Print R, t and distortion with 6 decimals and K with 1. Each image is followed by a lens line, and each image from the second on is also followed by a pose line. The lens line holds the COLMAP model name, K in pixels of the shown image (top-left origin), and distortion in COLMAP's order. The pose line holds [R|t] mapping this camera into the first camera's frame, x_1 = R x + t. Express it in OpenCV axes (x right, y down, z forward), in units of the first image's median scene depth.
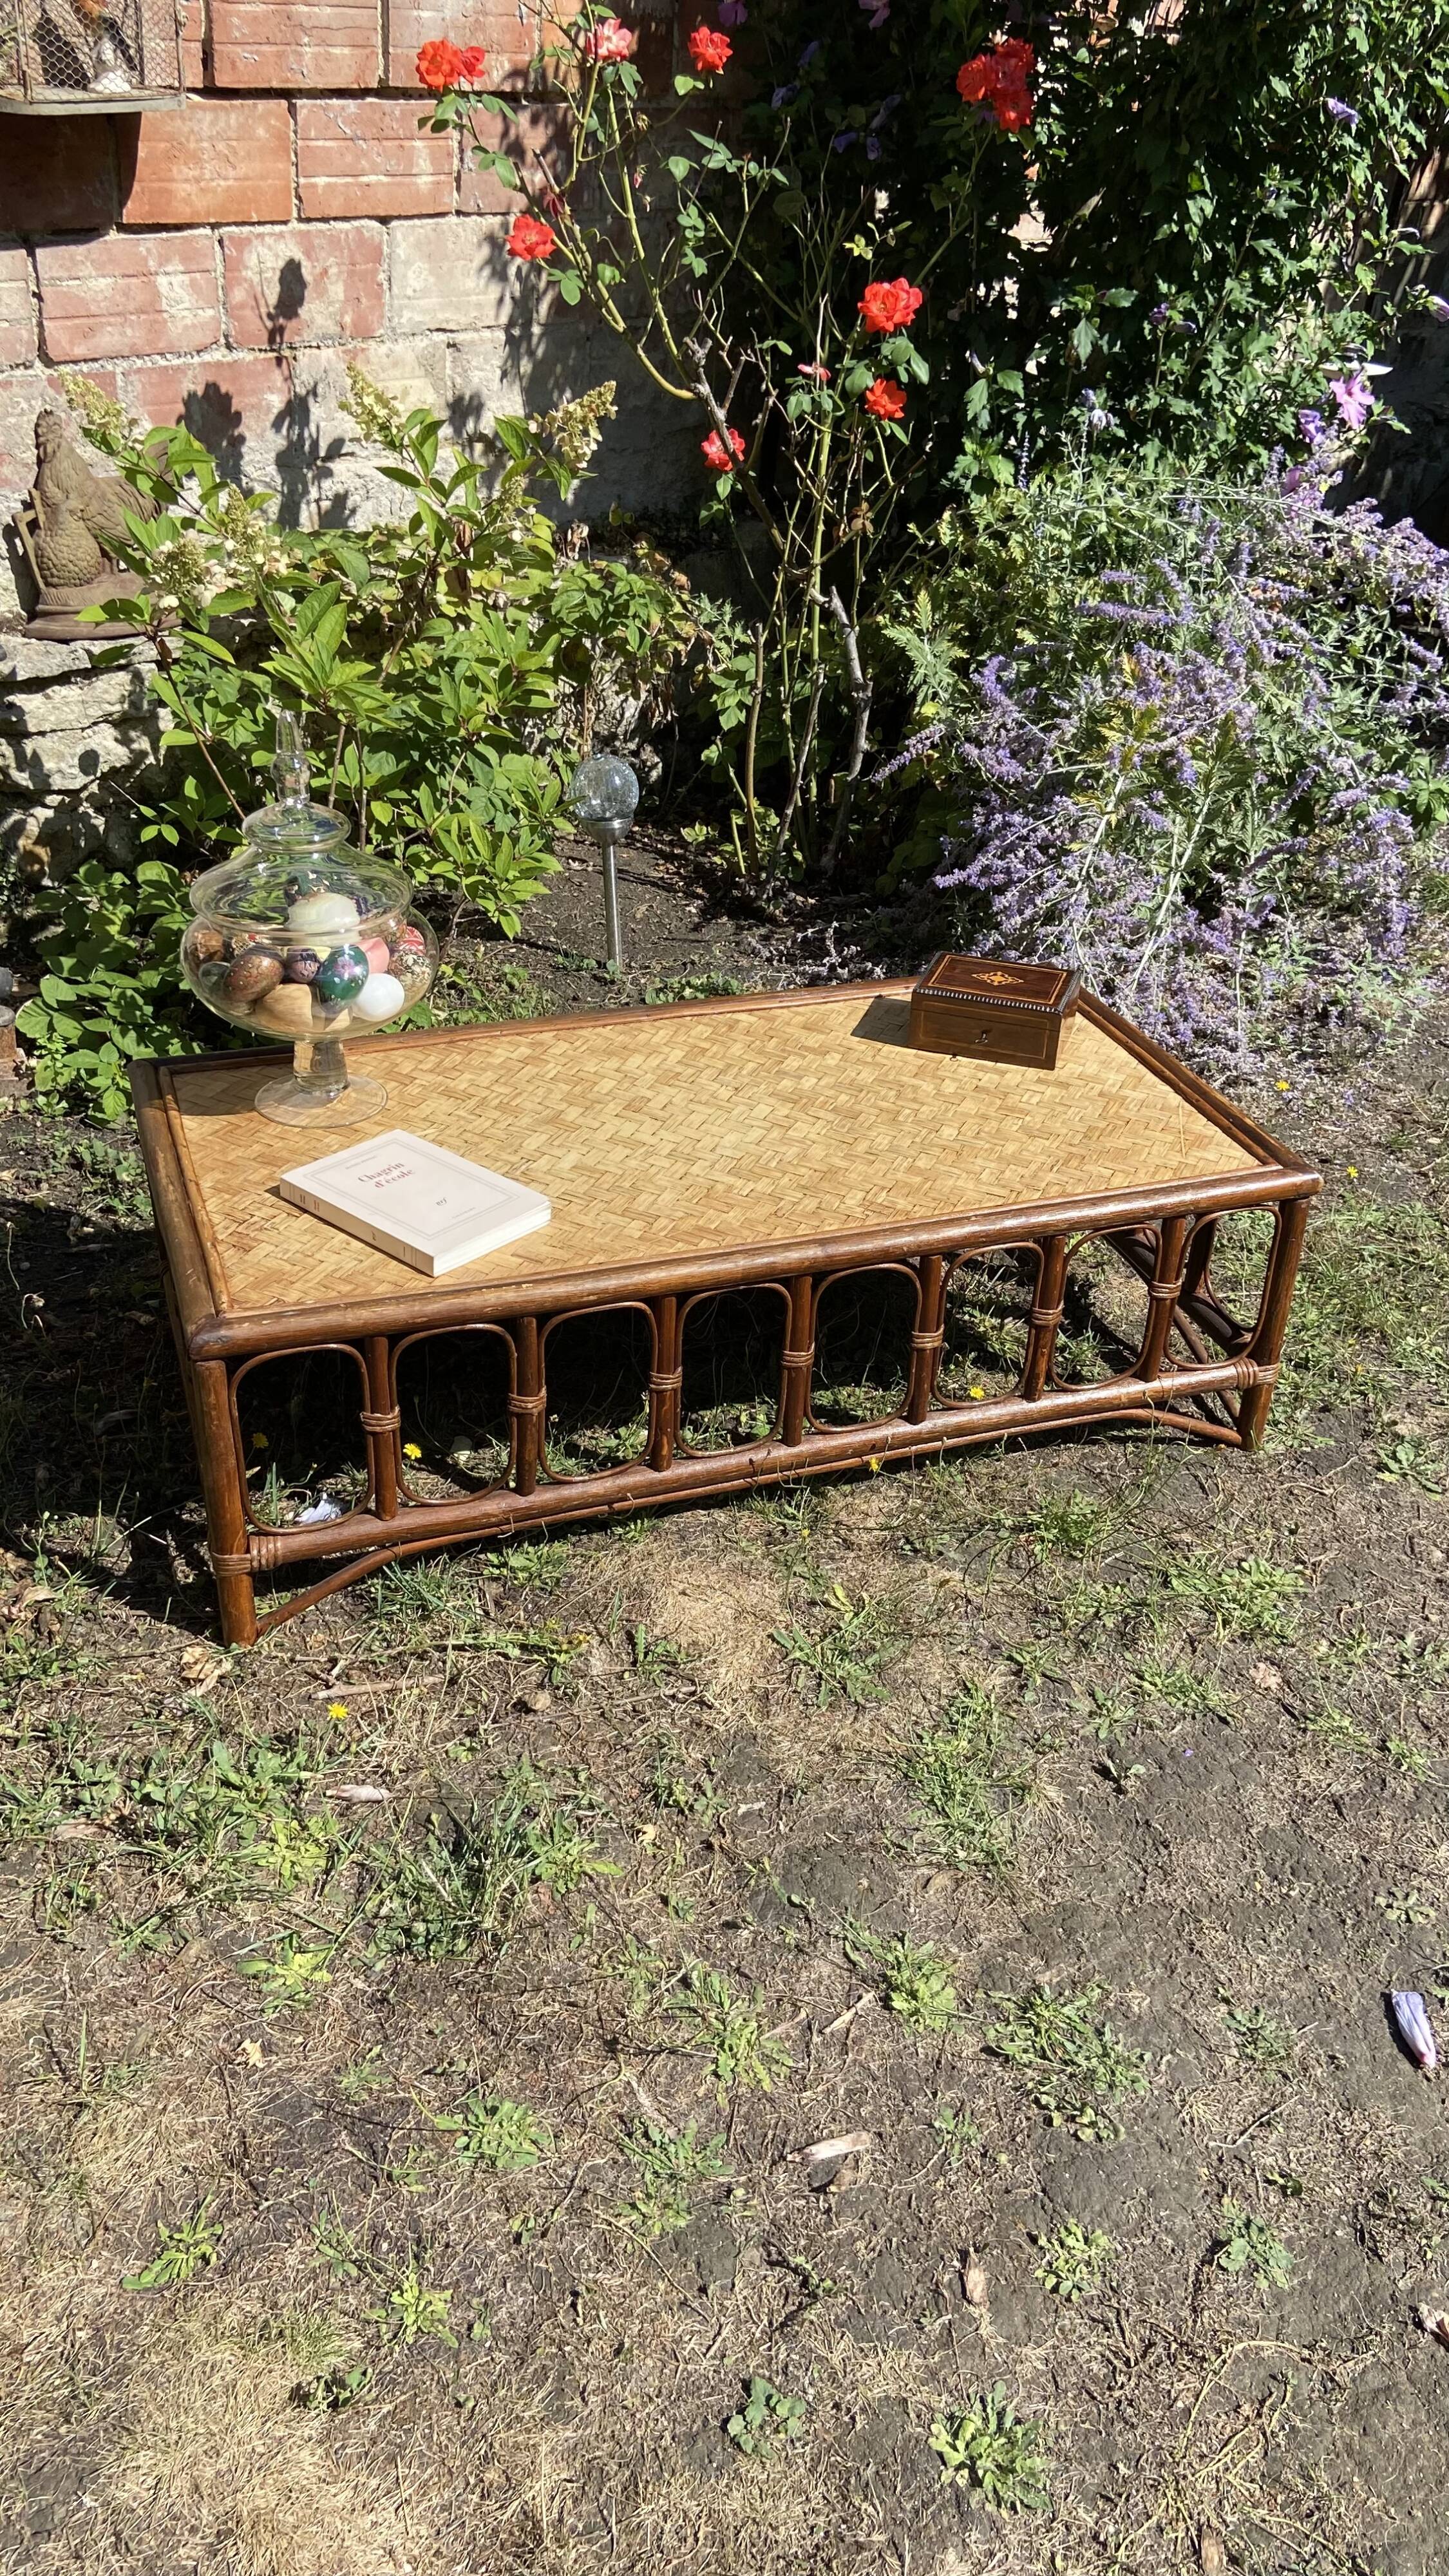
lens RADIAL K [[1945.5, 0, 733.4], [0, 1945.5, 1280.8], [0, 0, 1]] dist [0.117228, -0.154960]
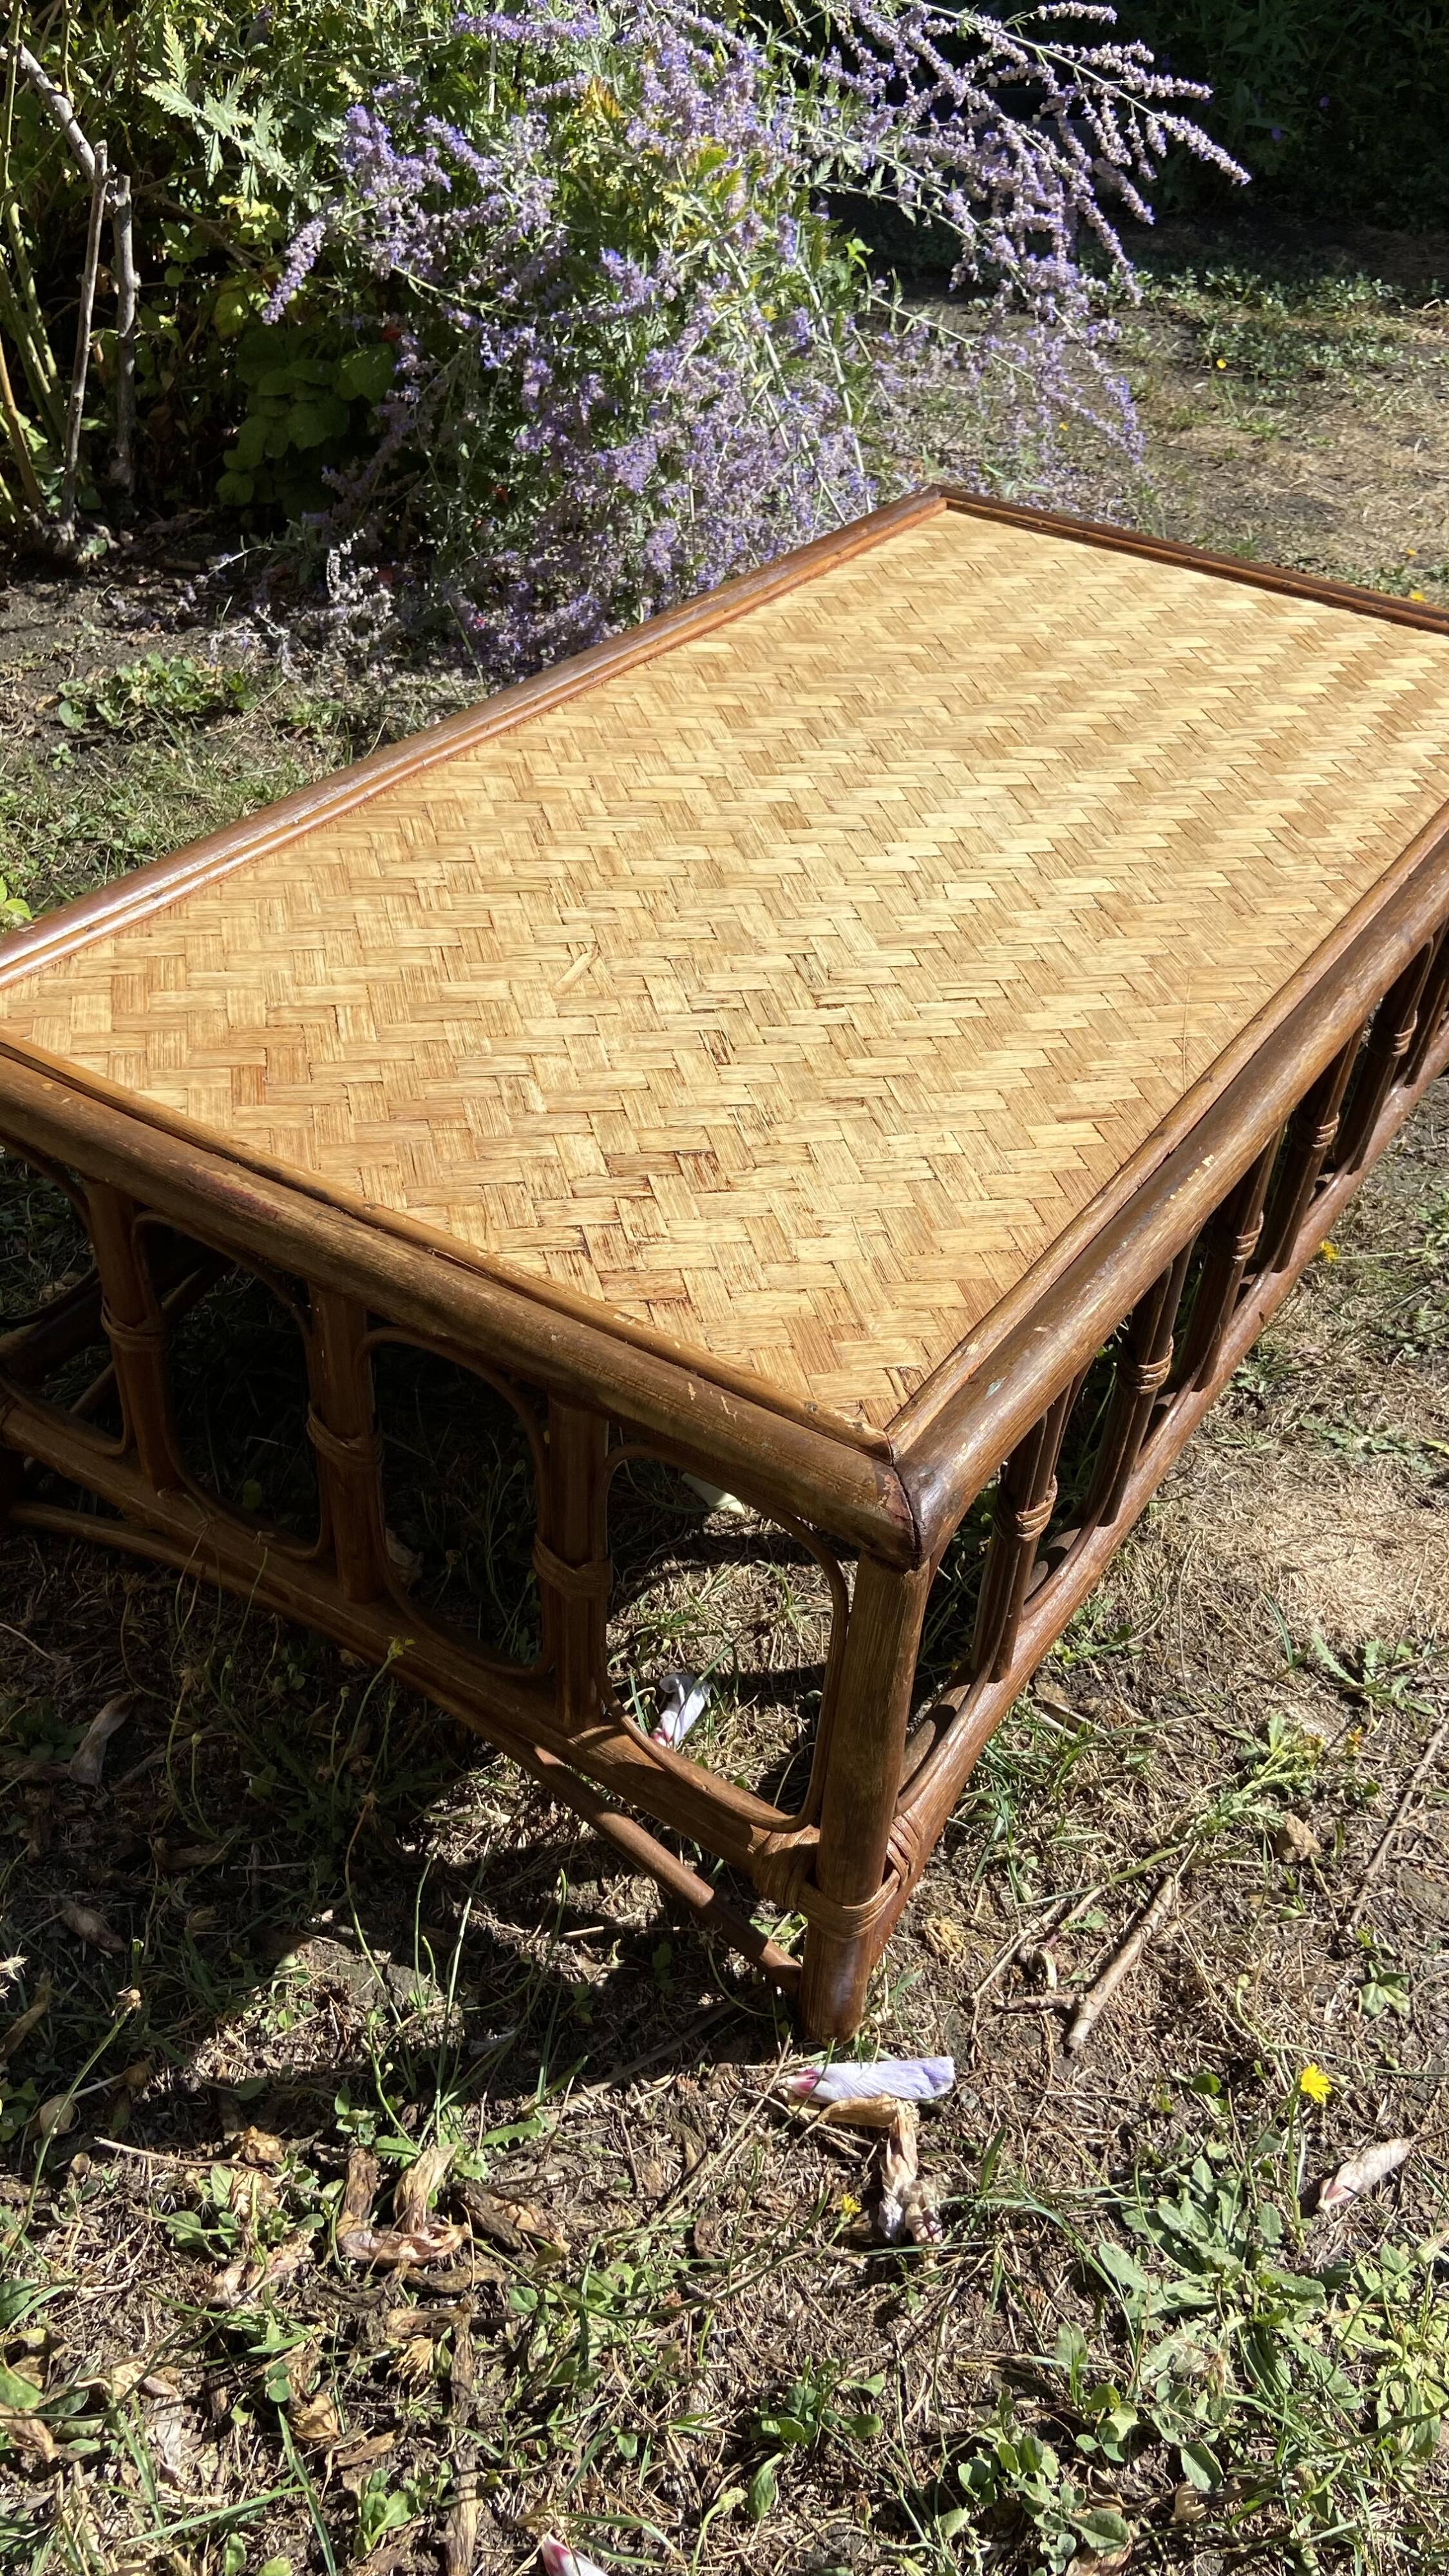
lens RADIAL K [[1945.5, 0, 710.3], [0, 1945.5, 1276.0], [0, 0, 1]] dist [0.117228, -0.154960]
pose [[0.793530, -0.367589, 0.484963, -0.410940], [0.283994, 0.928533, 0.239112, -0.113907], [-0.538199, -0.052016, 0.841211, 0.545331]]
